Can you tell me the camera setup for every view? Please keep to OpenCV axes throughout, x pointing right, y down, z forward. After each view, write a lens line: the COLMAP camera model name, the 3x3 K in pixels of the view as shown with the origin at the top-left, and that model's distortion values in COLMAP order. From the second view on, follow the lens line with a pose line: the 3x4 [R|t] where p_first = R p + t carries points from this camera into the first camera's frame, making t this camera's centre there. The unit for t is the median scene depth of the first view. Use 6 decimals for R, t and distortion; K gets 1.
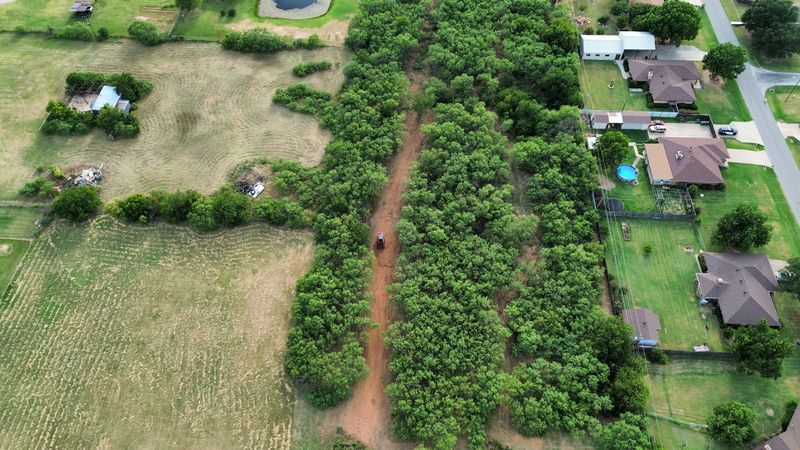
lens RADIAL K [[565.1, 0, 398.7], [0, 565.1, 227.9], [0, 0, 1]] dist [0.065028, -0.062547]
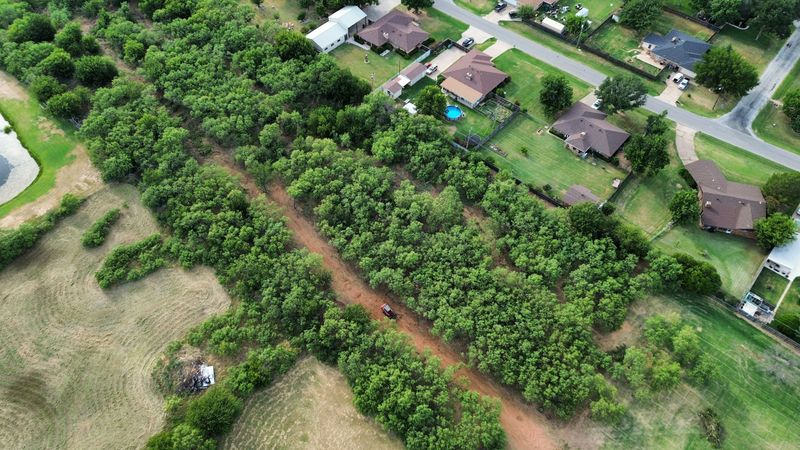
lens RADIAL K [[565.1, 0, 398.7], [0, 565.1, 227.9], [0, 0, 1]] dist [0.065028, -0.062547]
pose [[0.609773, -0.629781, 0.481199, -0.336934], [0.635267, 0.751403, 0.178411, -0.191810], [-0.473934, 0.196899, 0.858264, 0.148182]]
